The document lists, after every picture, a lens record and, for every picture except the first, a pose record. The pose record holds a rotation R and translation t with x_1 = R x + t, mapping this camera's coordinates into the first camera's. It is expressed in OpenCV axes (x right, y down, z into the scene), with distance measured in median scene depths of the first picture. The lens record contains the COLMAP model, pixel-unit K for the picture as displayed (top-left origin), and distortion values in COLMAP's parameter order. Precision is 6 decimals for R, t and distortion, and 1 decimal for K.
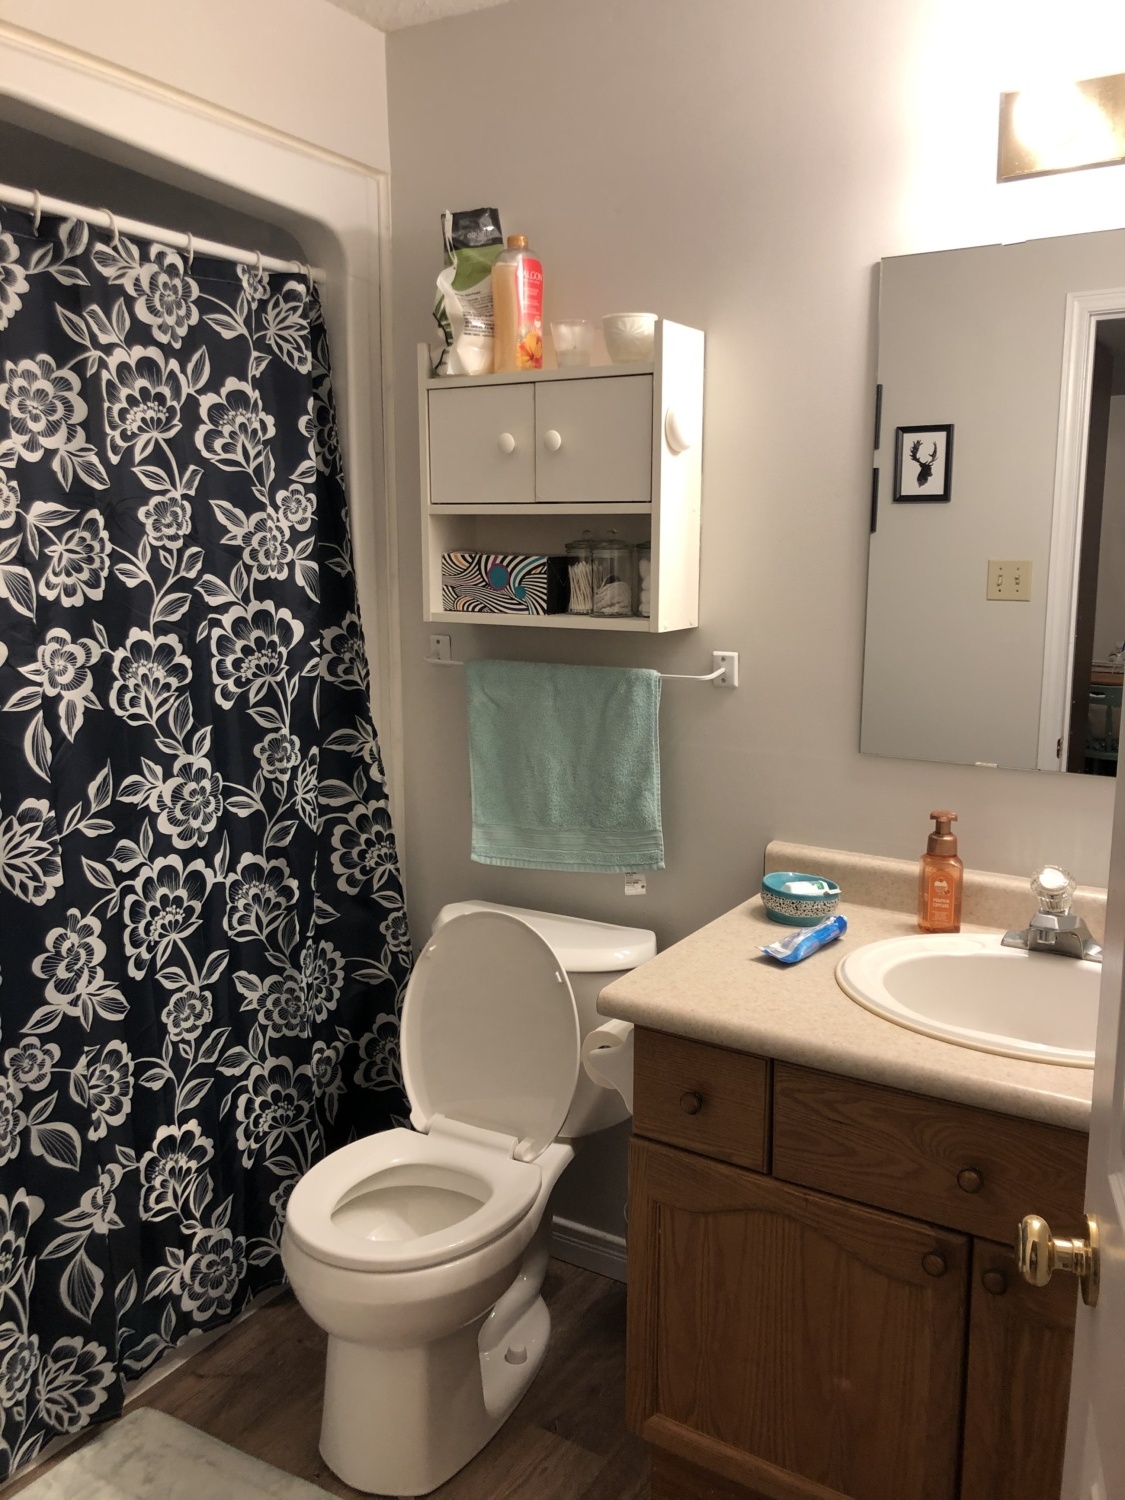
lens RADIAL K [[1238.7, 0, 566.0], [0, 1238.7, 755.2], [0, 0, 1]] dist [0.019162, 0.000537]
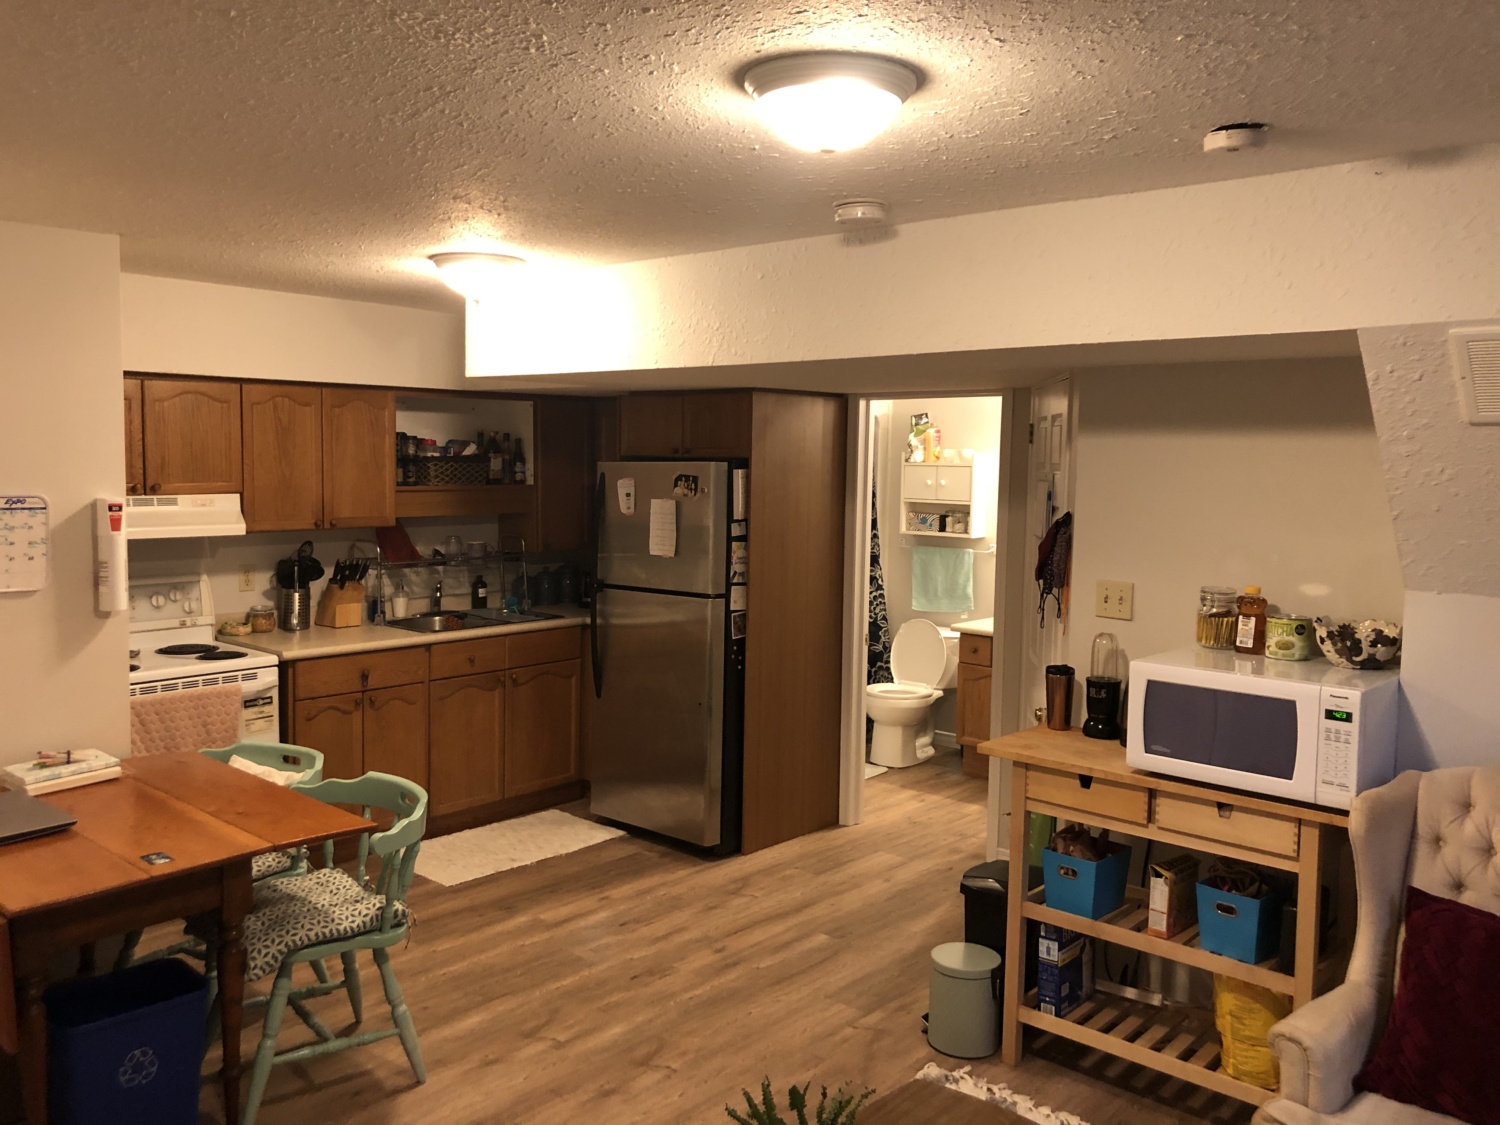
lens RADIAL K [[1238.7, 0, 740.0], [0, 1238.7, 561.0], [0, 0, 1]] dist [0.019162, 0.000537]
pose [[0.987559, 0.023829, -0.155435, -0.023625], [-0.034525, 0.997190, -0.066482, 0.202215], [0.153414, 0.071022, 0.985606, -2.347567]]
